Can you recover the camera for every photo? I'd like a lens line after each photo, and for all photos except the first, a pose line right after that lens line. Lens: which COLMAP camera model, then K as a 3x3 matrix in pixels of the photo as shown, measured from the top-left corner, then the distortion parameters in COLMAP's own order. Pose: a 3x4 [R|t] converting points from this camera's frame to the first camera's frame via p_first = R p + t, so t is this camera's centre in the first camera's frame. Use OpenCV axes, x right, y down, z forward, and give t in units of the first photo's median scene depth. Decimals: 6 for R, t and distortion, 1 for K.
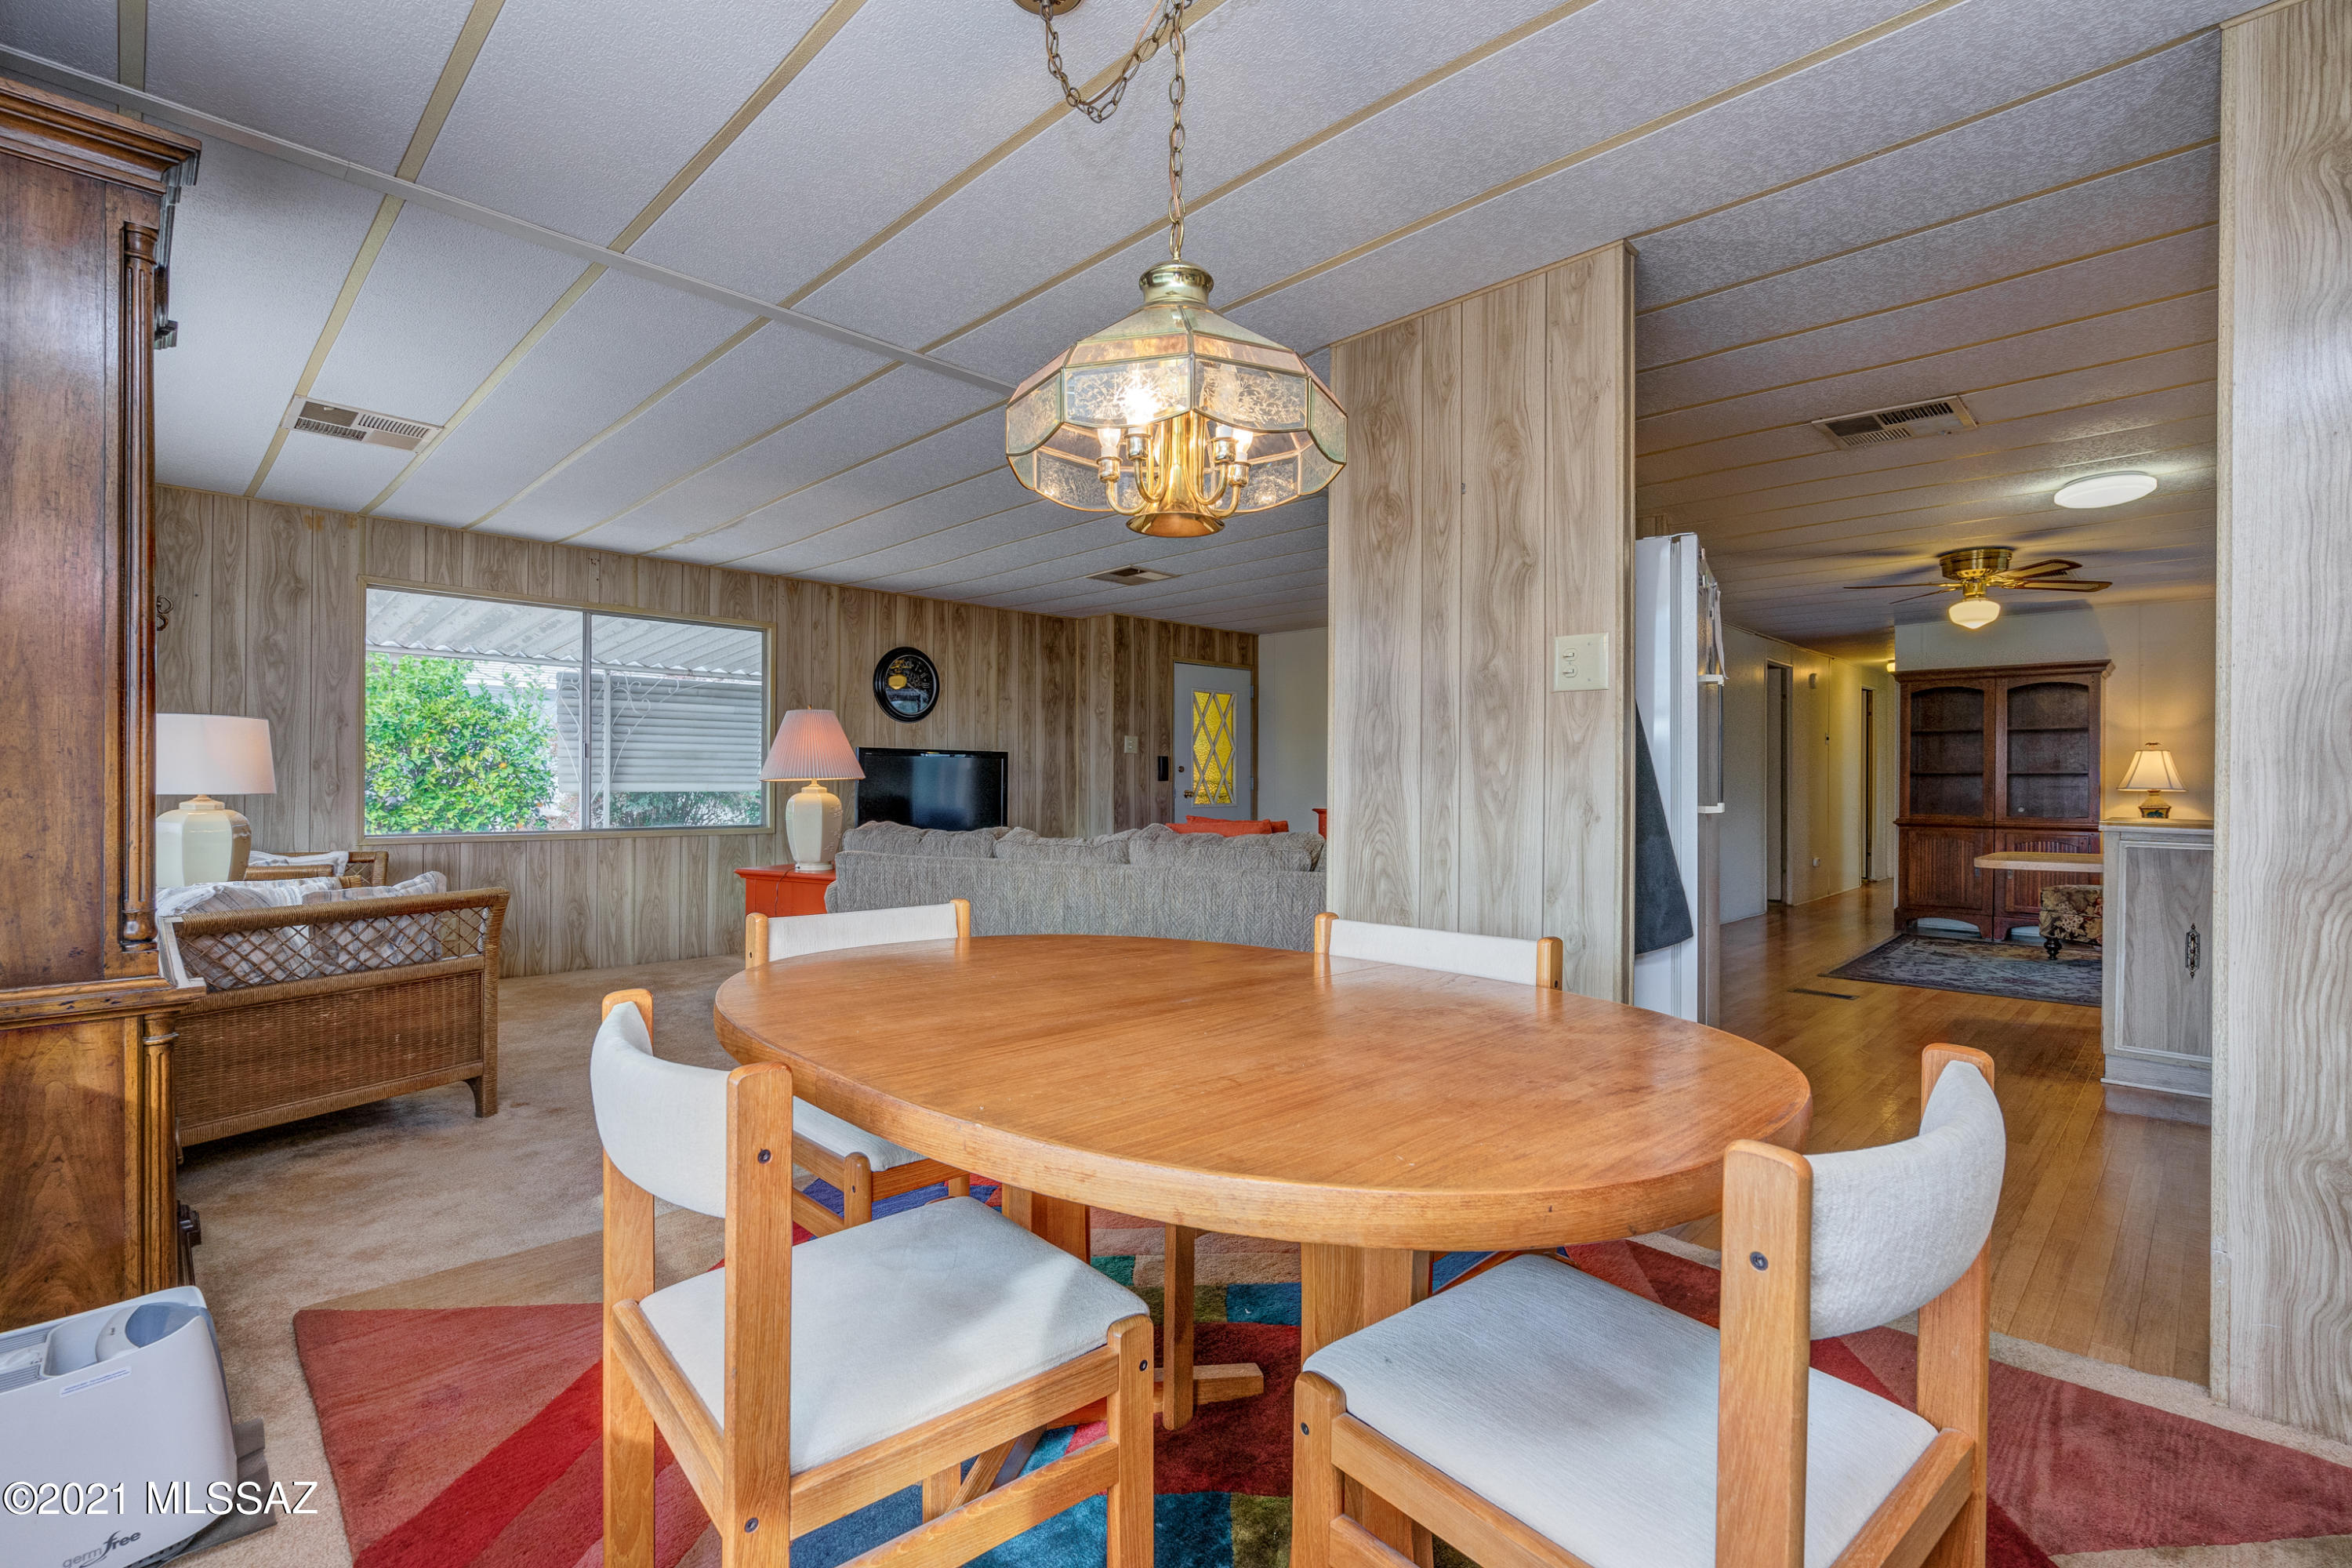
lens RADIAL K [[1043.1, 0, 1179.3], [0, 1043.1, 778.6], [0, 0, 1]] dist [0.003177, 0.000472]
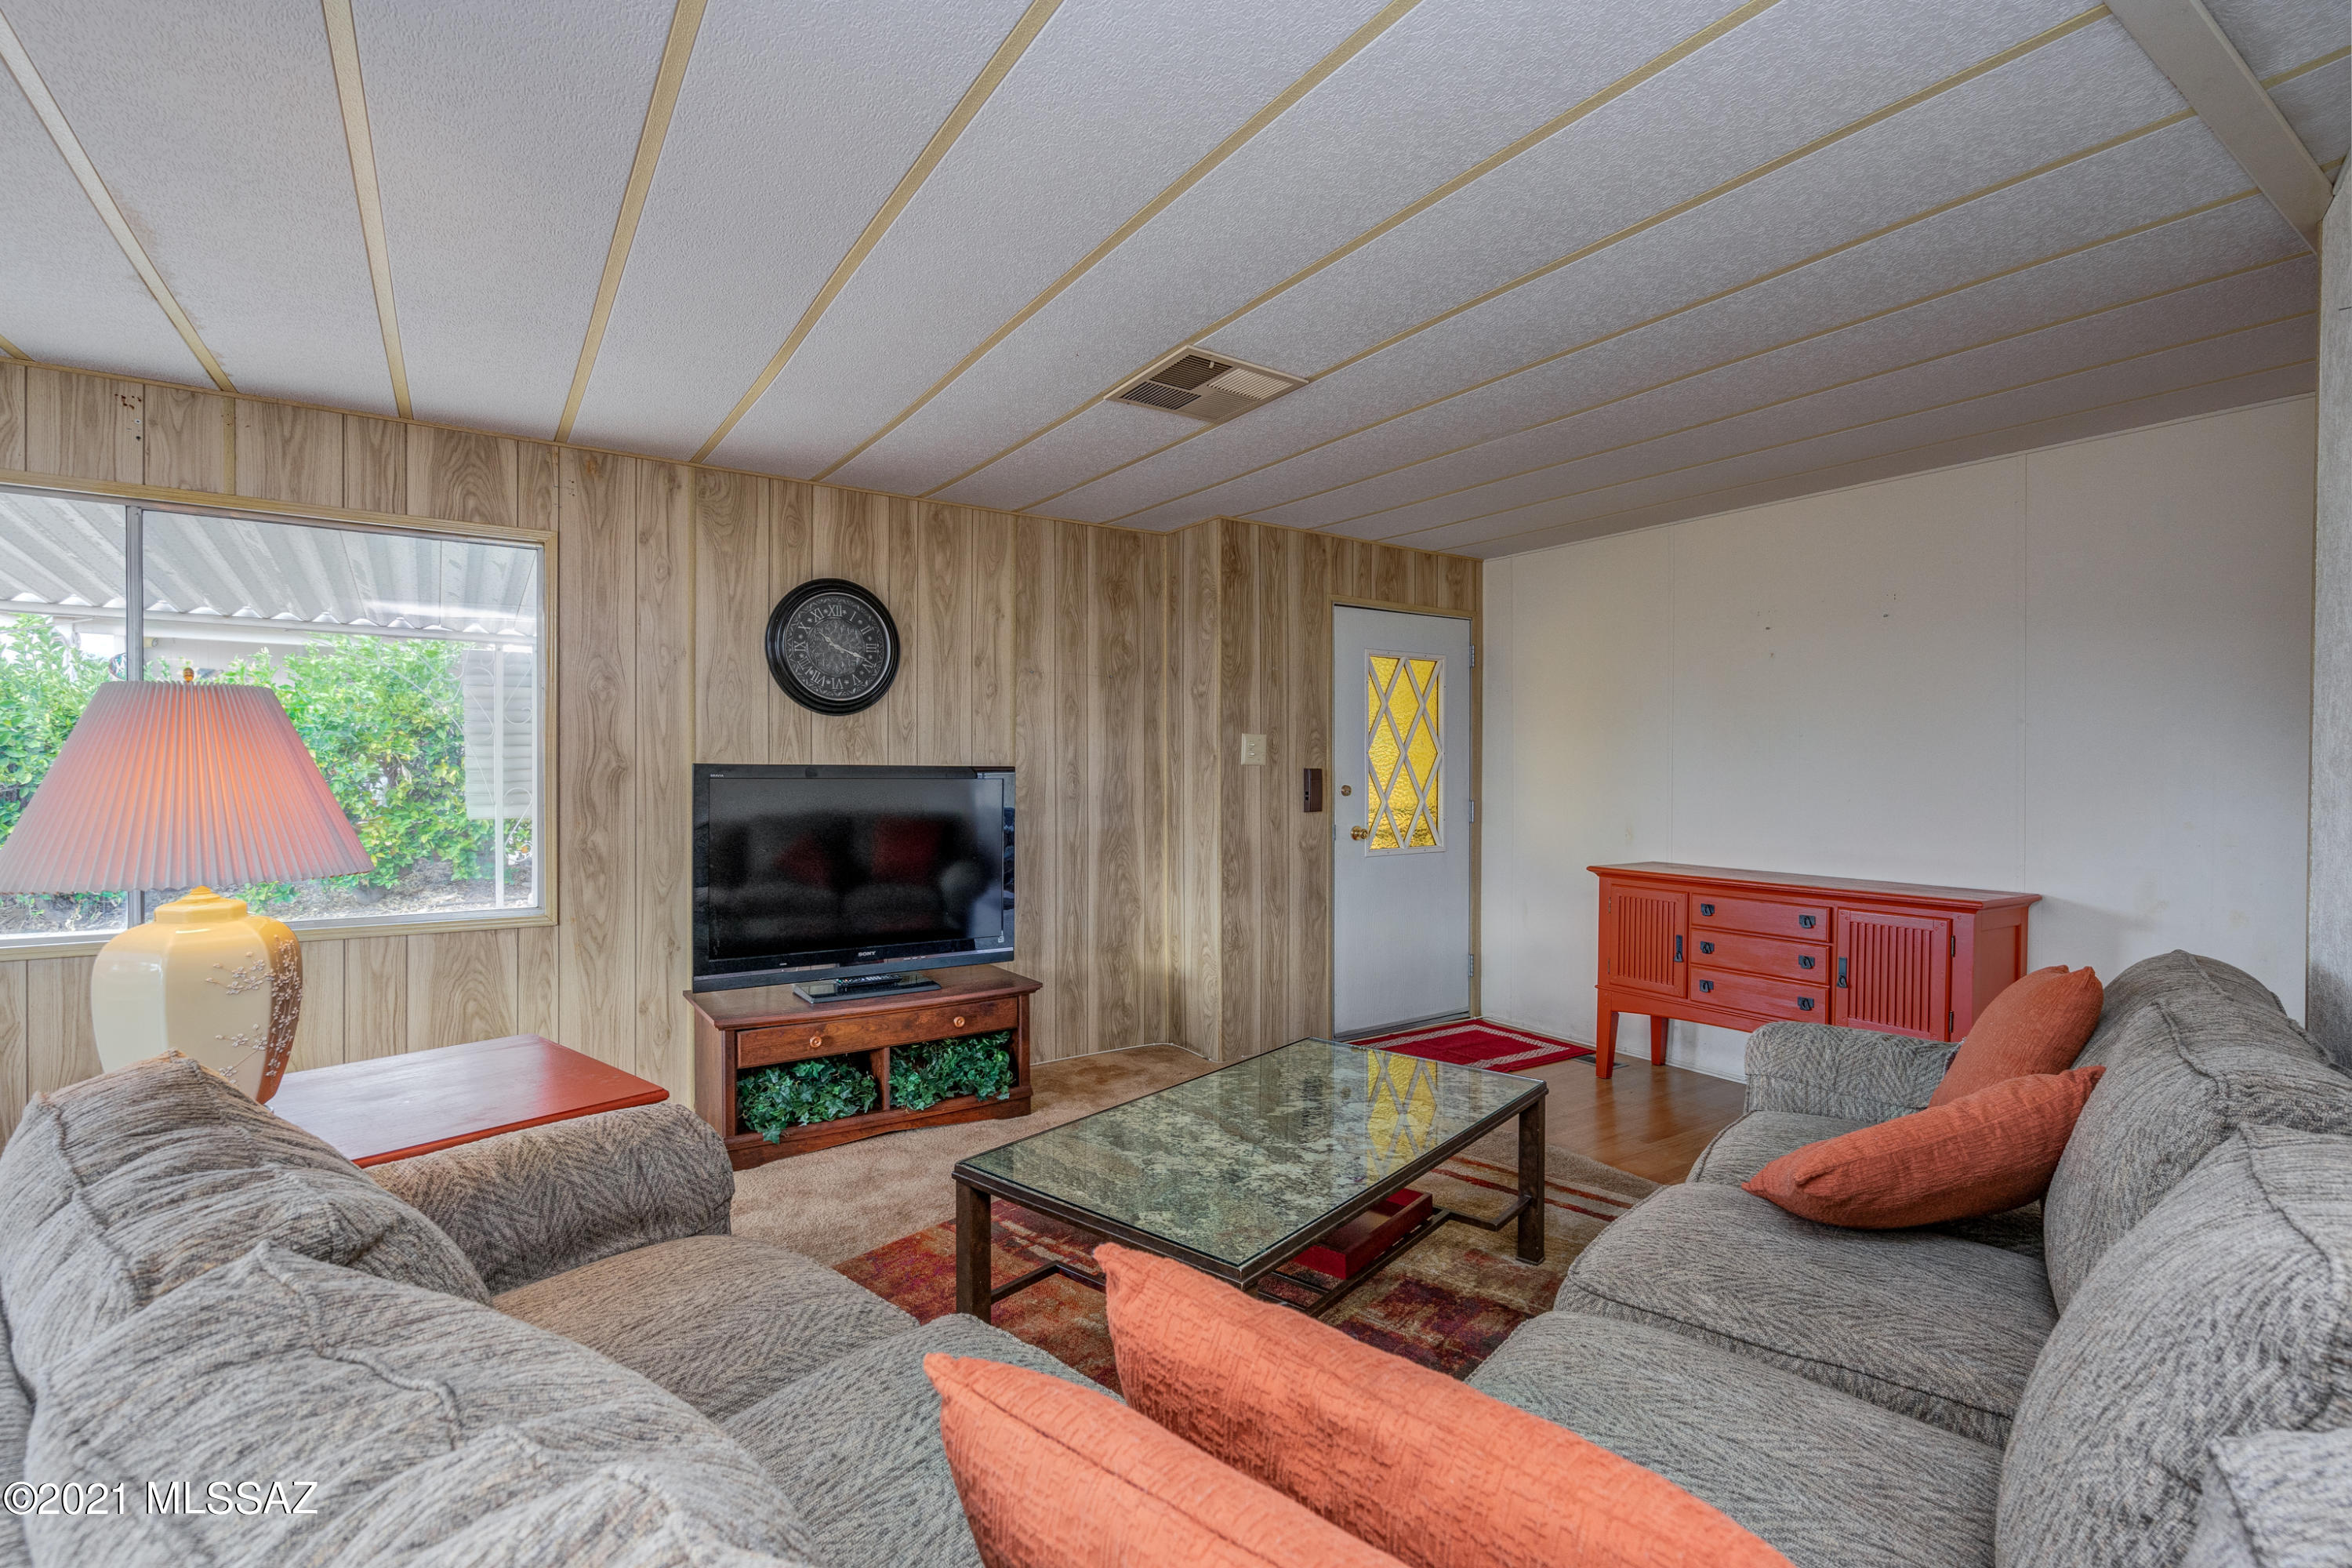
lens RADIAL K [[1056.6, 0, 1176.0], [0, 1056.6, 784.0], [0, 0, 1]] dist [-0.001667, -0.000056]
pose [[0.981782, 0.001030, -0.190008, 0.021530], [0.001412, 0.999918, 0.012721, -0.021168], [0.190006, -0.012758, 0.981700, 0.427113]]
